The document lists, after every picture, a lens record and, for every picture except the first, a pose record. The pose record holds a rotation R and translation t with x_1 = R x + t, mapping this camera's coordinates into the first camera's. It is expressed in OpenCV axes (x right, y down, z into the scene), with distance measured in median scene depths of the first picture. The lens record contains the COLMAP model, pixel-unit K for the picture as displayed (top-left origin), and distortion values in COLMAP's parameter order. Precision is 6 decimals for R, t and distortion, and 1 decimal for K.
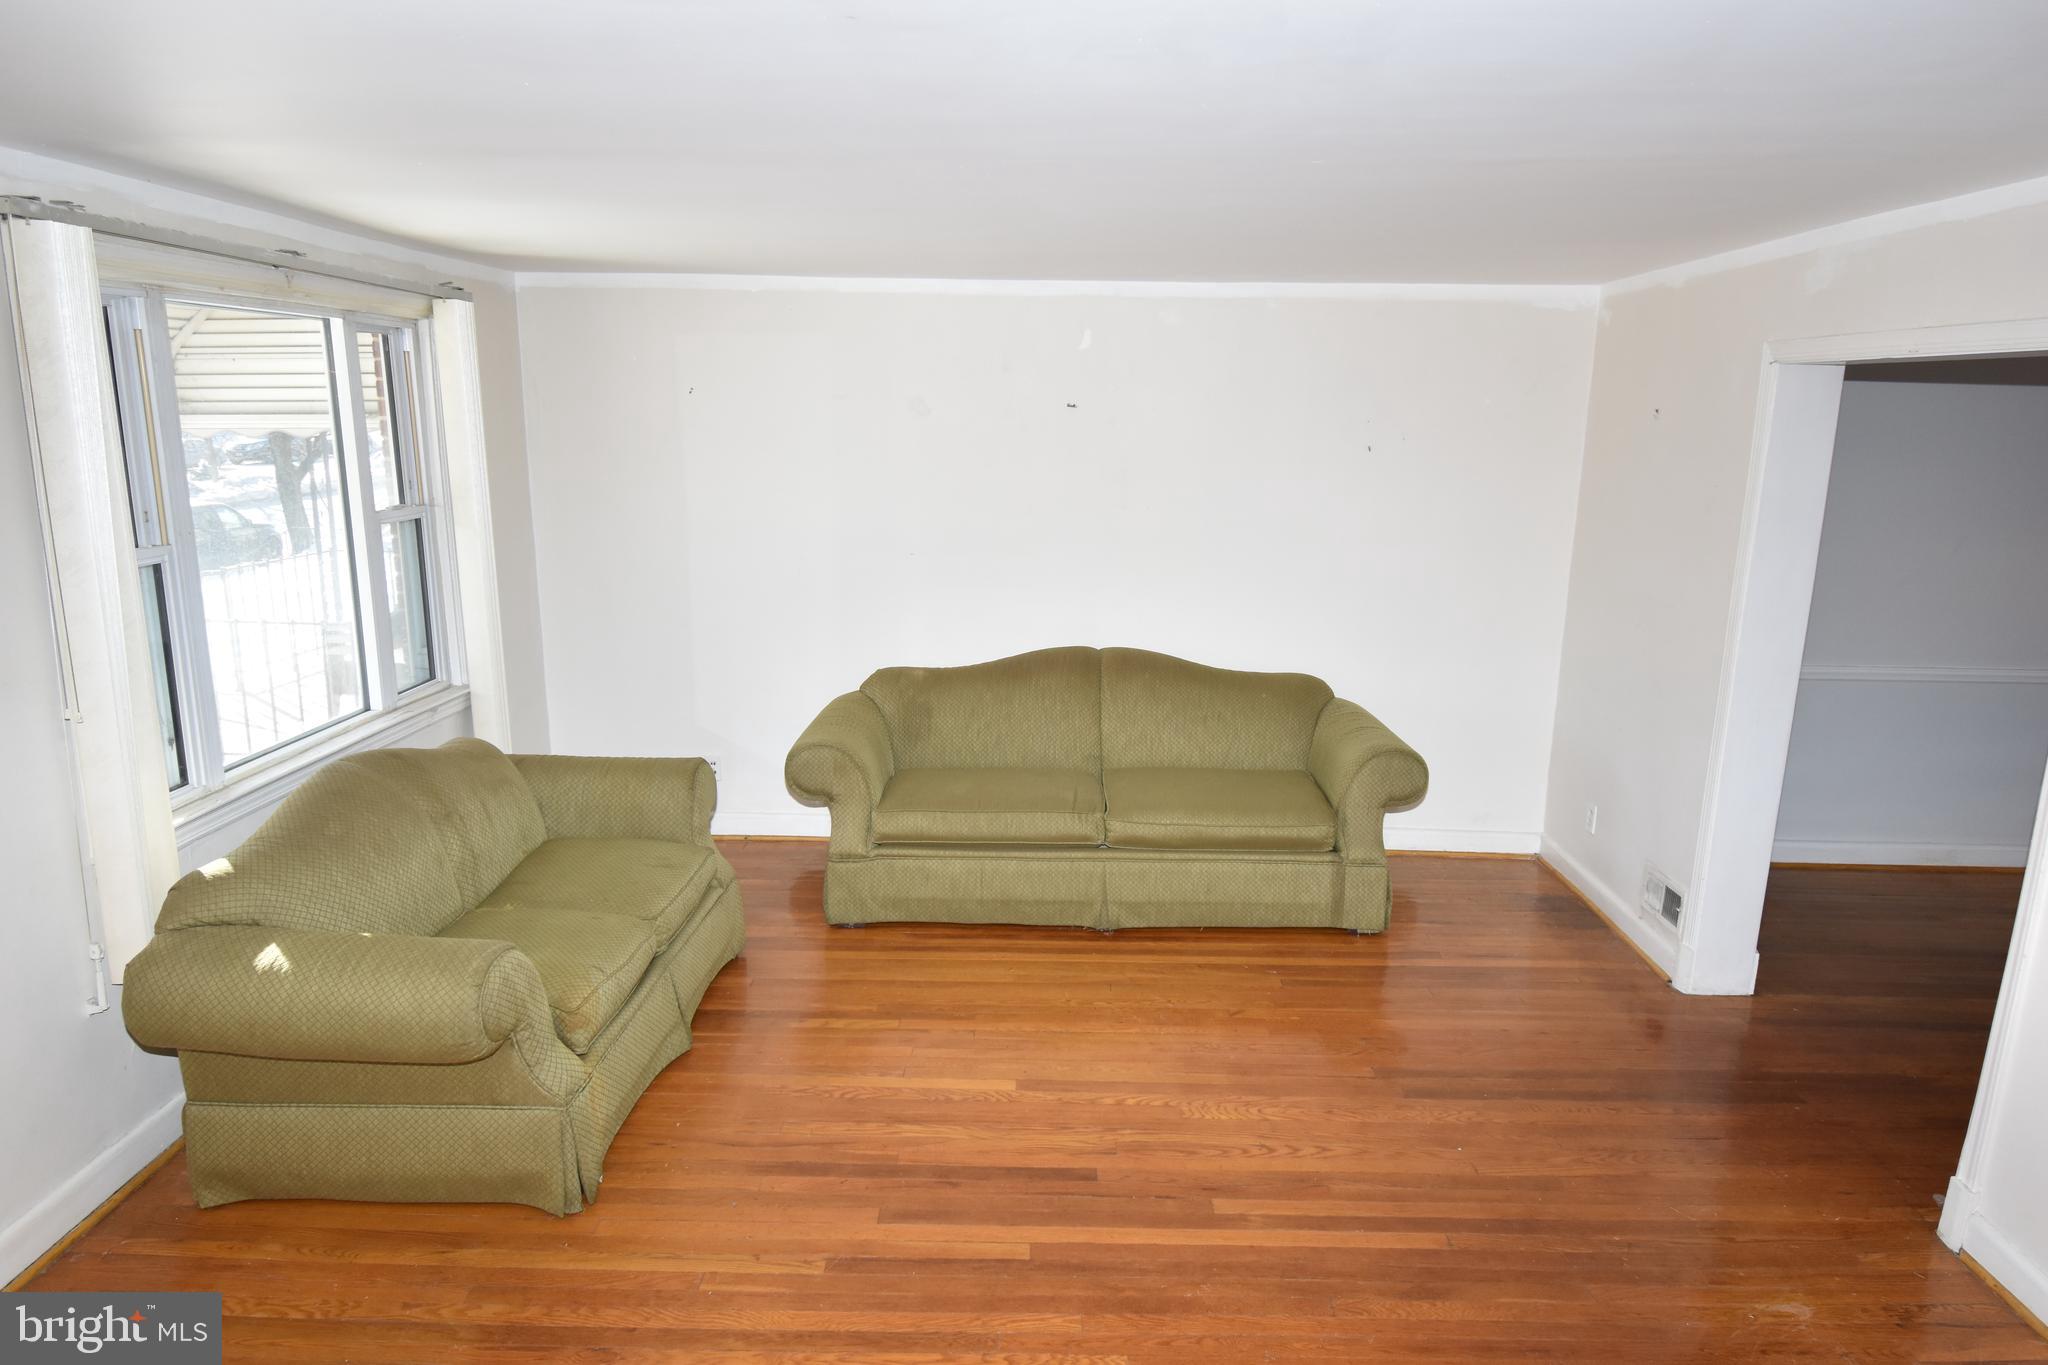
lens RADIAL K [[1227.4, 0, 1023.7], [0, 1227.4, 671.9], [0, 0, 1]] dist [-0.002565, -0.002877]
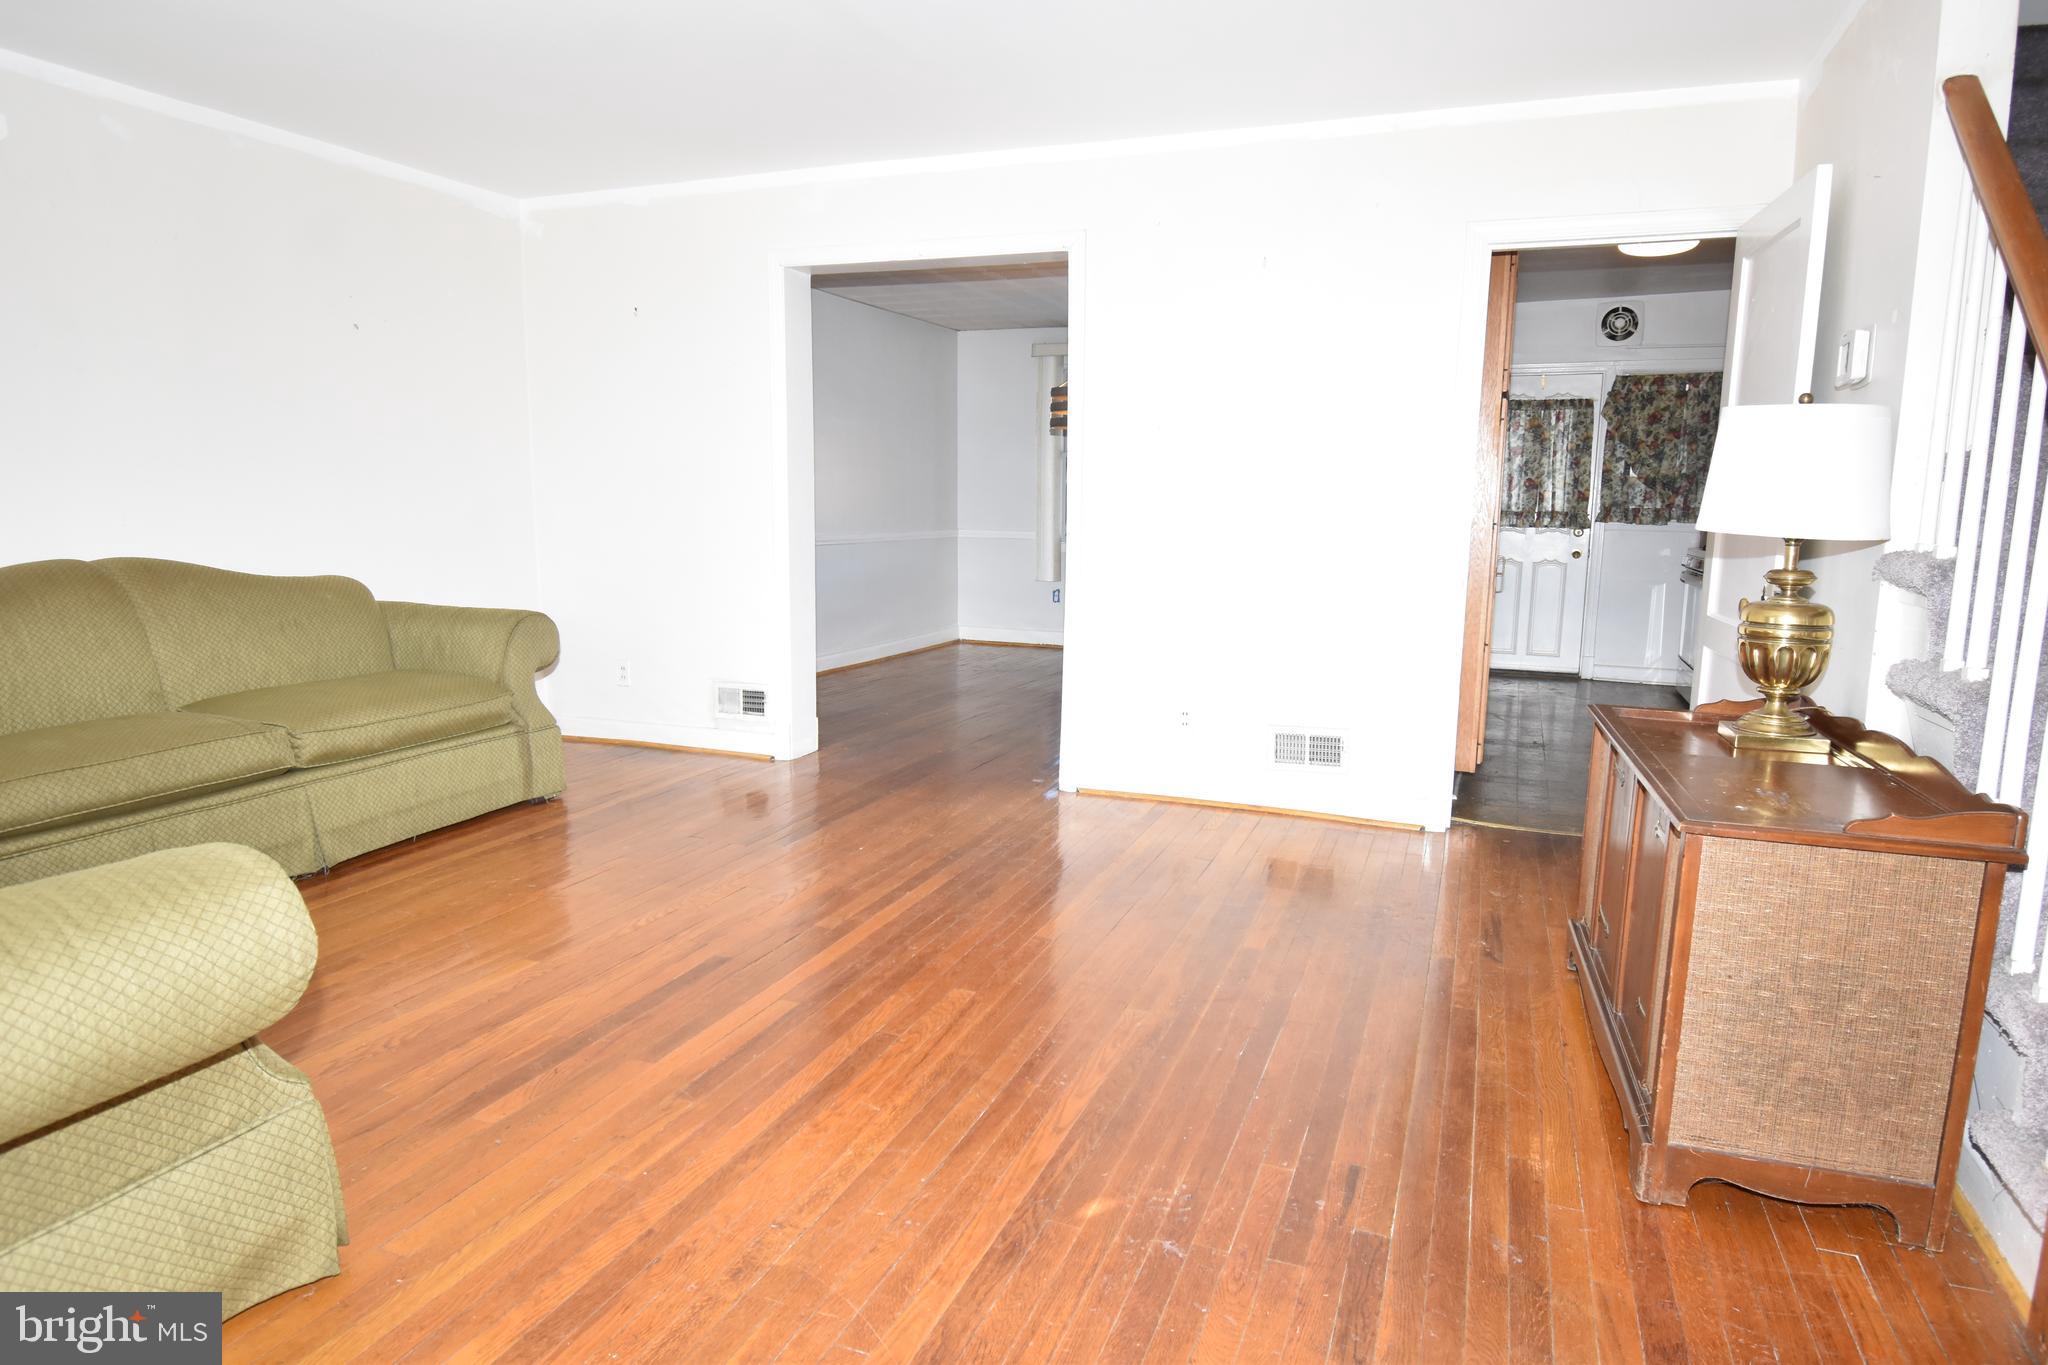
lens RADIAL K [[1227.4, 0, 1027.1], [0, 1227.4, 693.9], [0, 0, 1]] dist [-0.002565, -0.002877]
pose [[0.336365, -0.153926, 0.929067, -0.524157], [0.185012, 0.978127, 0.095071, 0.109375], [-0.923379, 0.139909, 0.357486, 0.278131]]
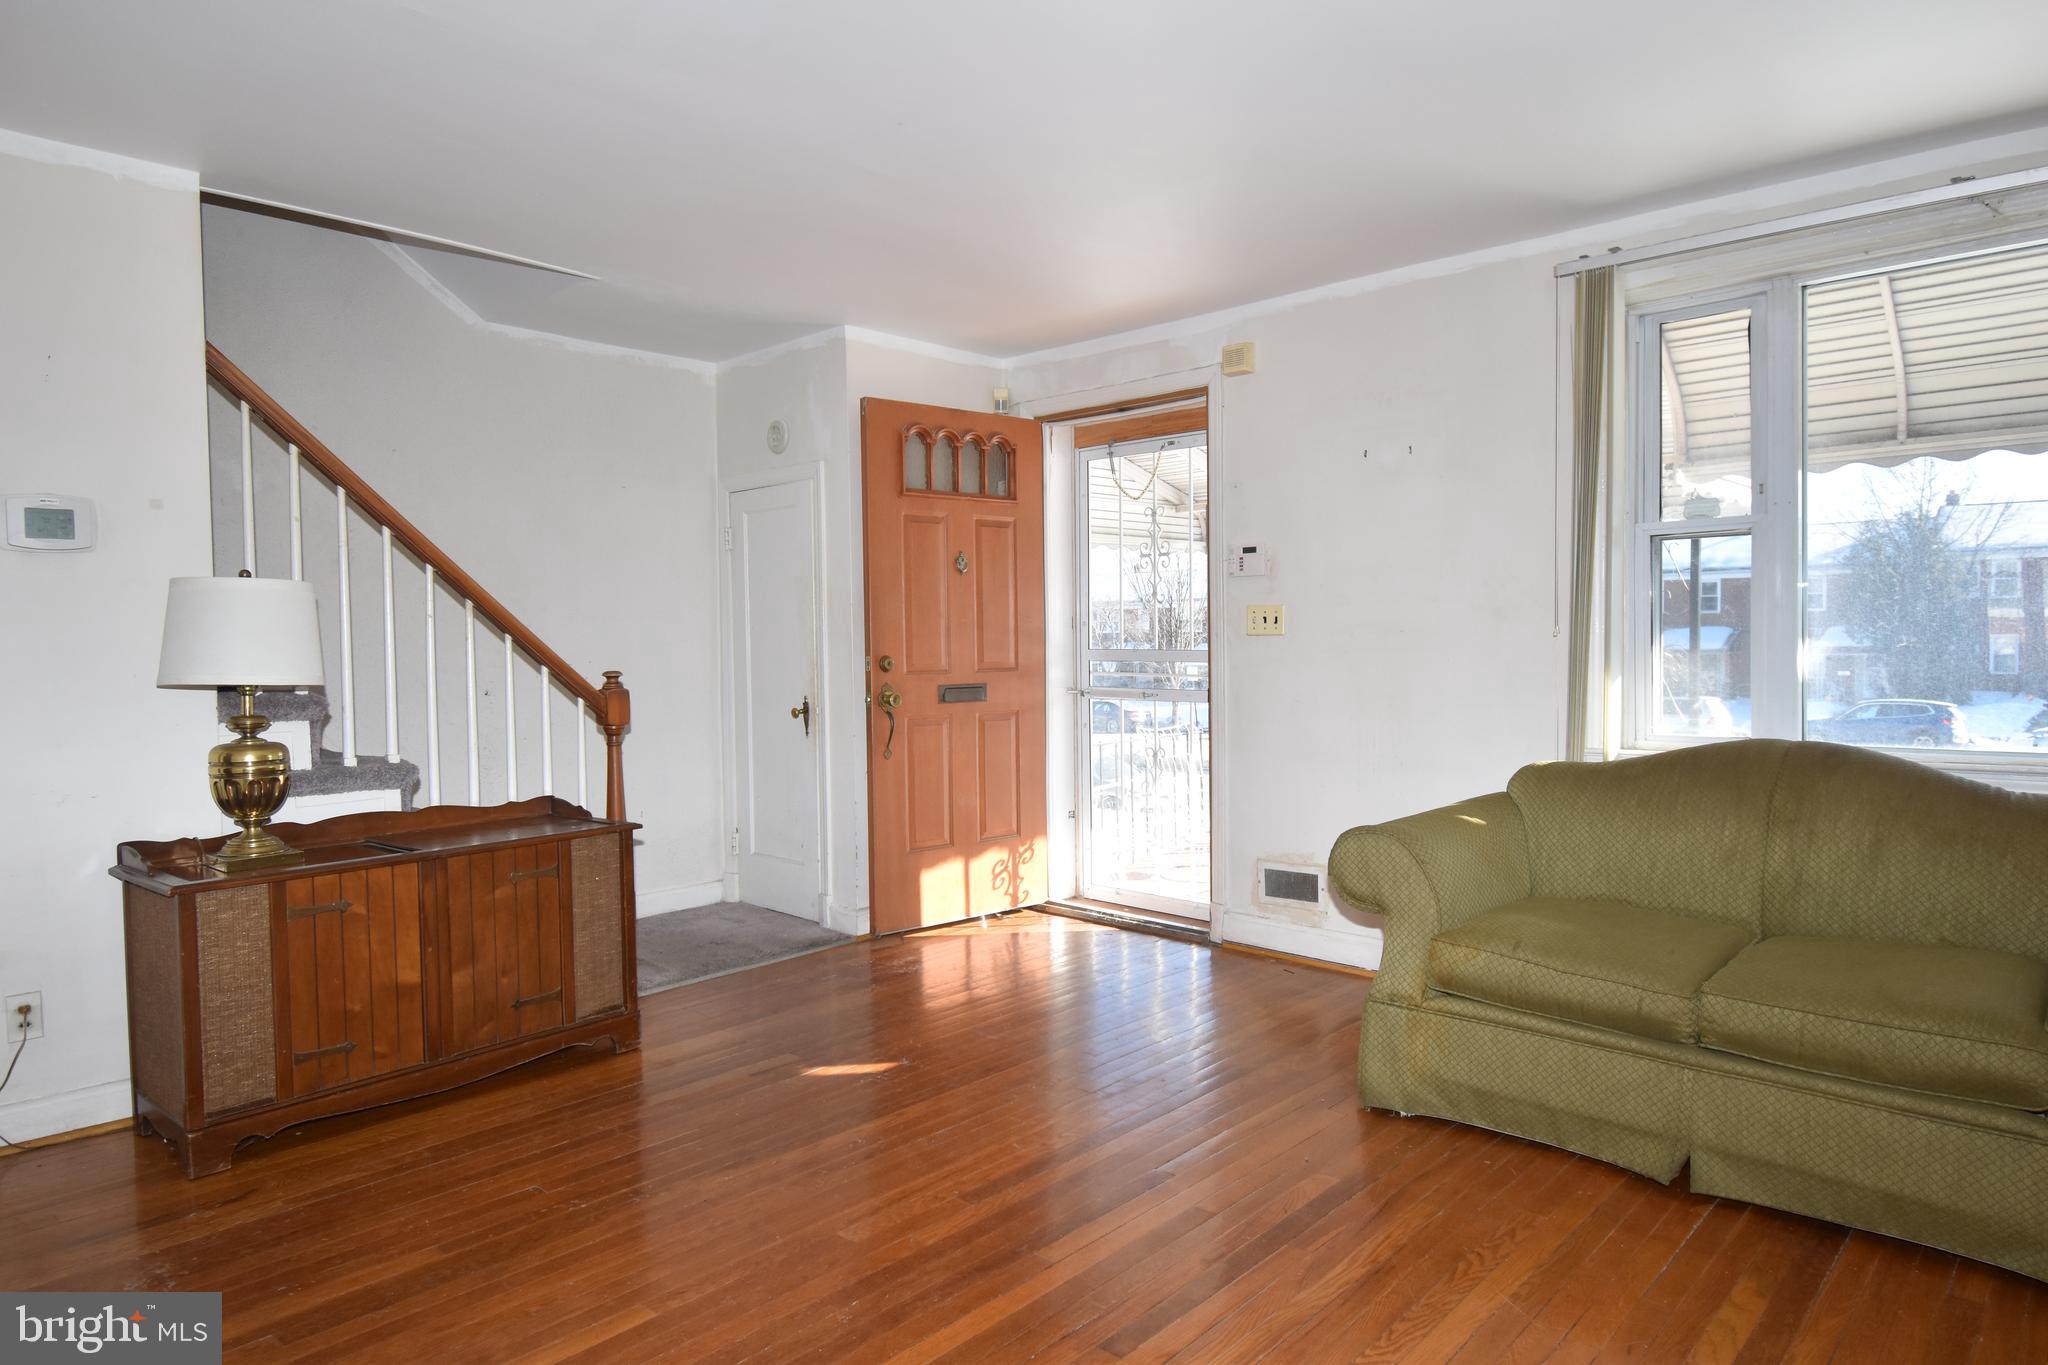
lens RADIAL K [[1227.4, 0, 1022.5], [0, 1227.4, 680.9], [0, 0, 1]] dist [-0.002565, -0.002877]
pose [[-0.662092, 0.026340, -0.748960, 0.396369], [-0.142705, 0.976665, 0.160502, -0.021766], [0.735710, 0.213148, -0.642883, 0.920579]]
